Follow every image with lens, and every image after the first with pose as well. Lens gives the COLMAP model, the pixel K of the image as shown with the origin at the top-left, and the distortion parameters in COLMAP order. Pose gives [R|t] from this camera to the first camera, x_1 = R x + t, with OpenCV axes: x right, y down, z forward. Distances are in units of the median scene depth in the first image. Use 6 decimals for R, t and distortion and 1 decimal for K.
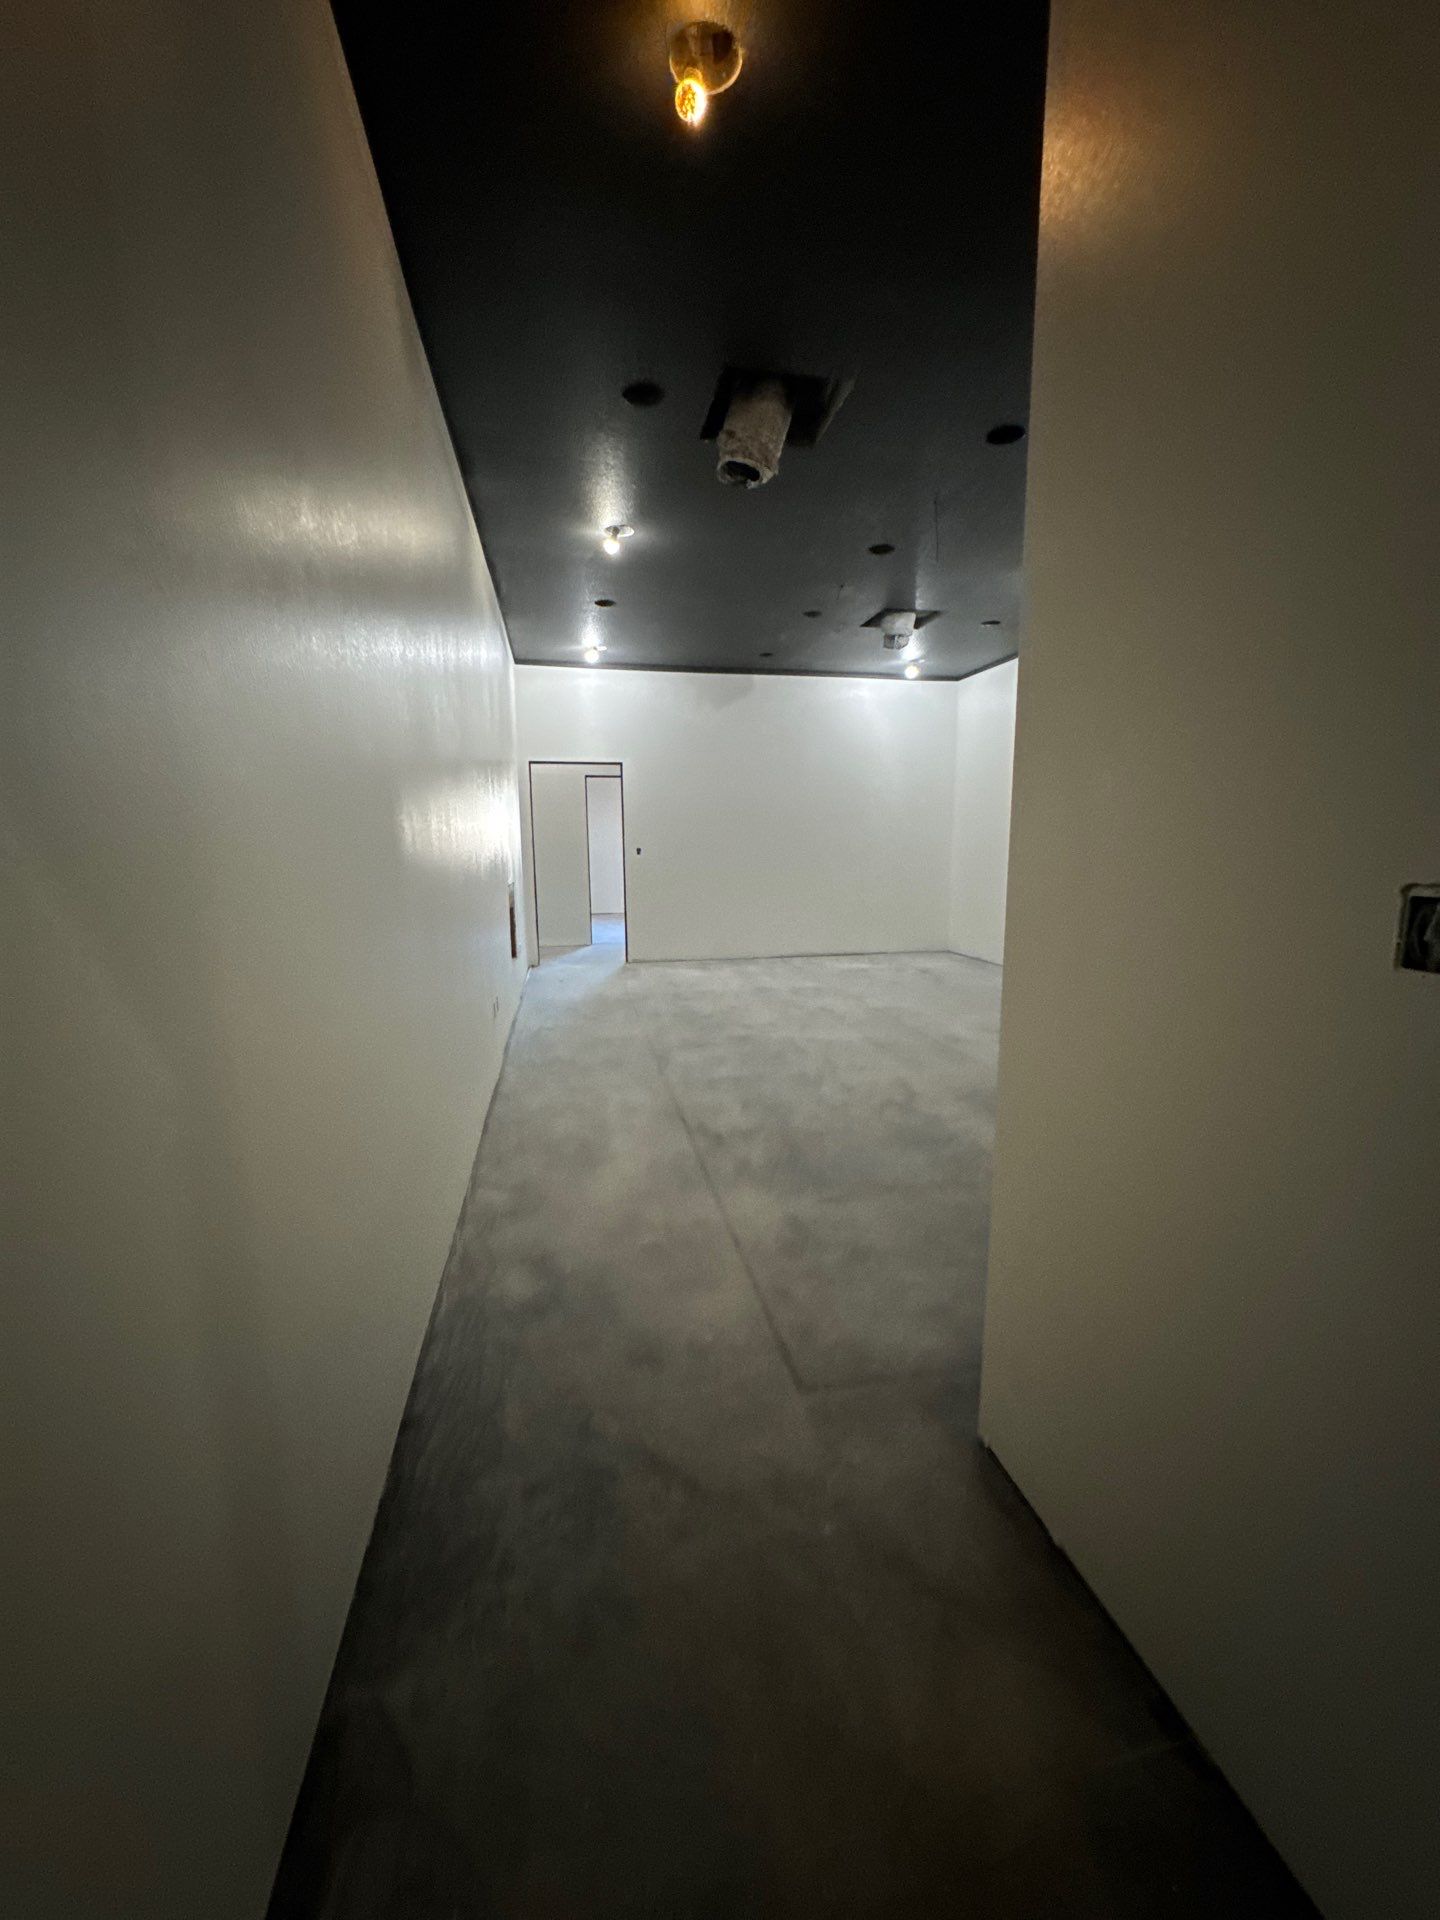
lens RADIAL K [[760.9, 0, 722.8], [0, 760.9, 967.4], [0, 0, 1]] dist [-0.009633, 0.000745]
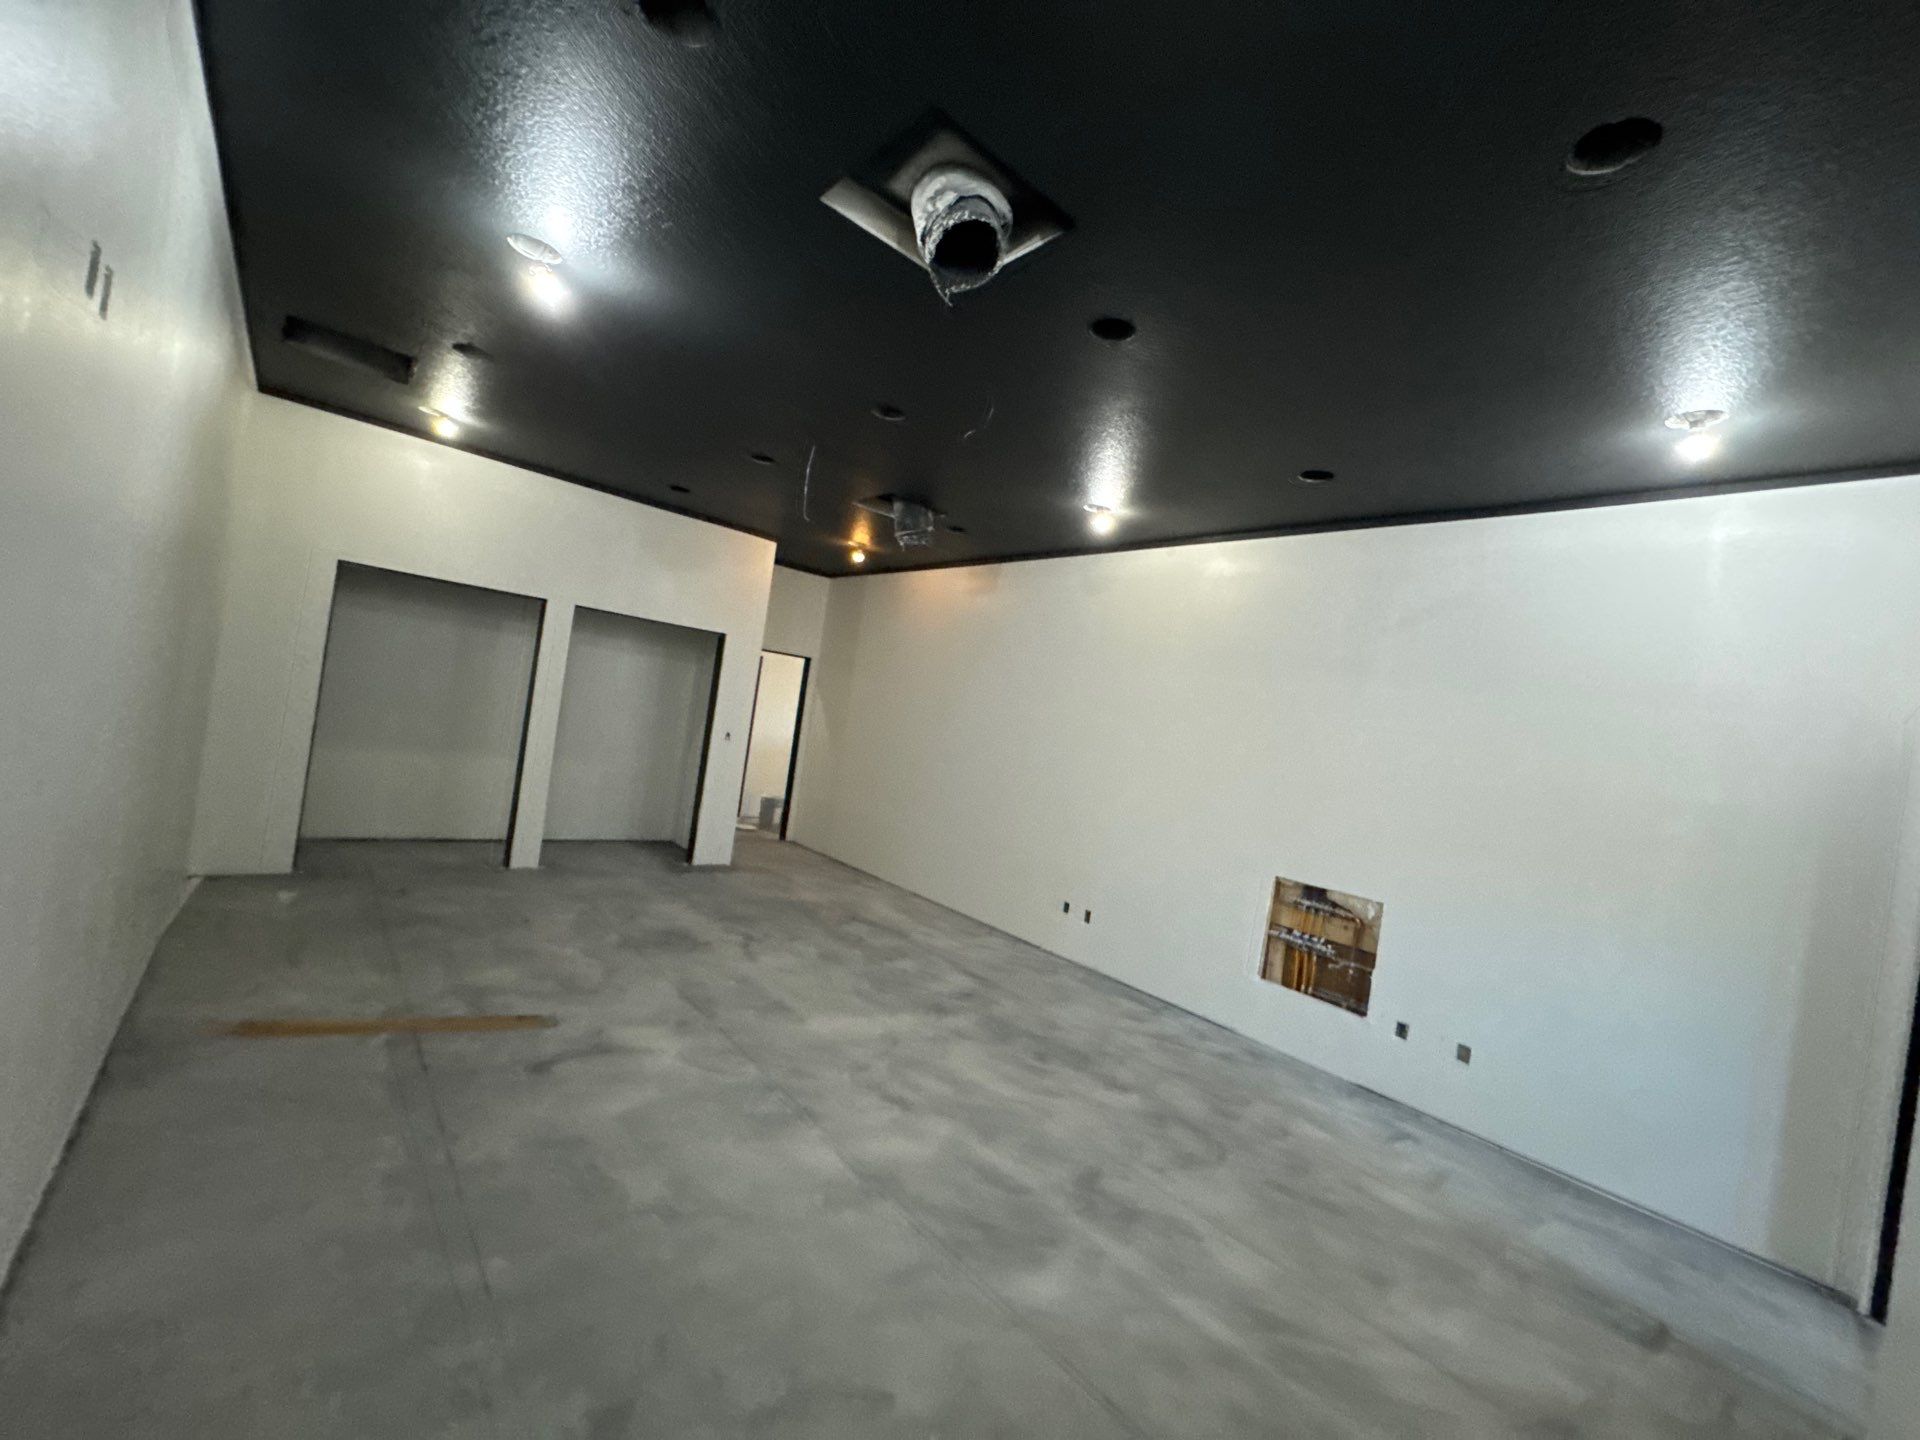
lens RADIAL K [[760.9, 0, 956.3], [0, 760.9, 729.2], [0, 0, 1]] dist [-0.009633, 0.000745]
pose [[-0.868496, -0.110382, -0.483250, 0.383412], [-0.209736, 0.965155, 0.156481, -0.290835], [0.449138, 0.237258, -0.861385, 1.404930]]
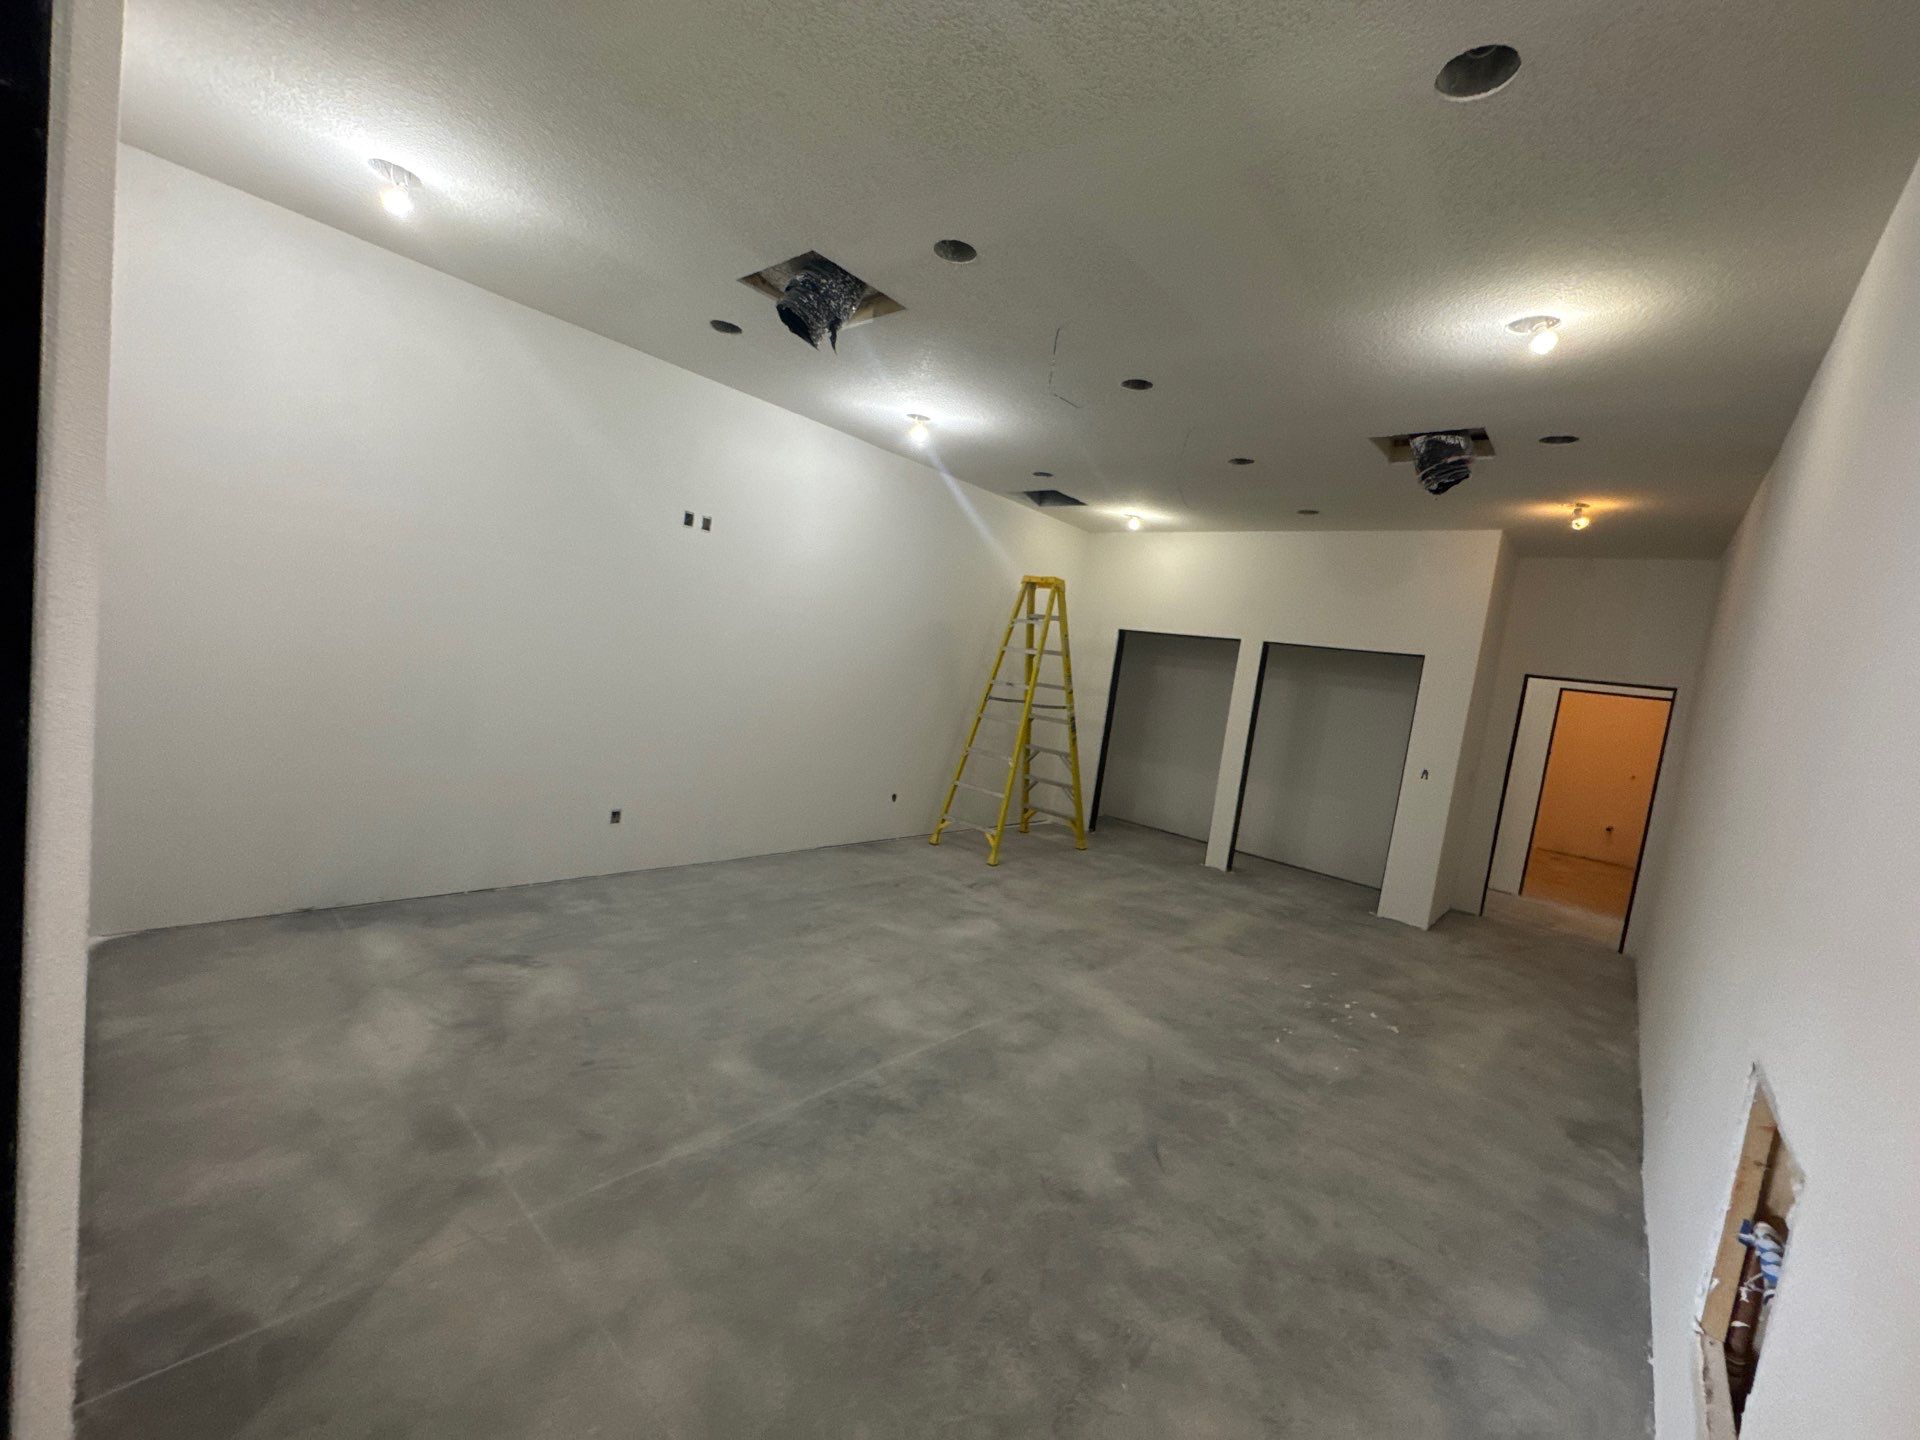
lens RADIAL K [[760.9, 0, 962.6], [0, 760.9, 723.8], [0, 0, 1]] dist [-0.009633, 0.000745]
pose [[-0.593041, -0.138248, 0.793215, -0.292758], [0.003903, 0.984644, 0.174530, -0.264569], [-0.805163, 0.106600, -0.583394, 1.304744]]
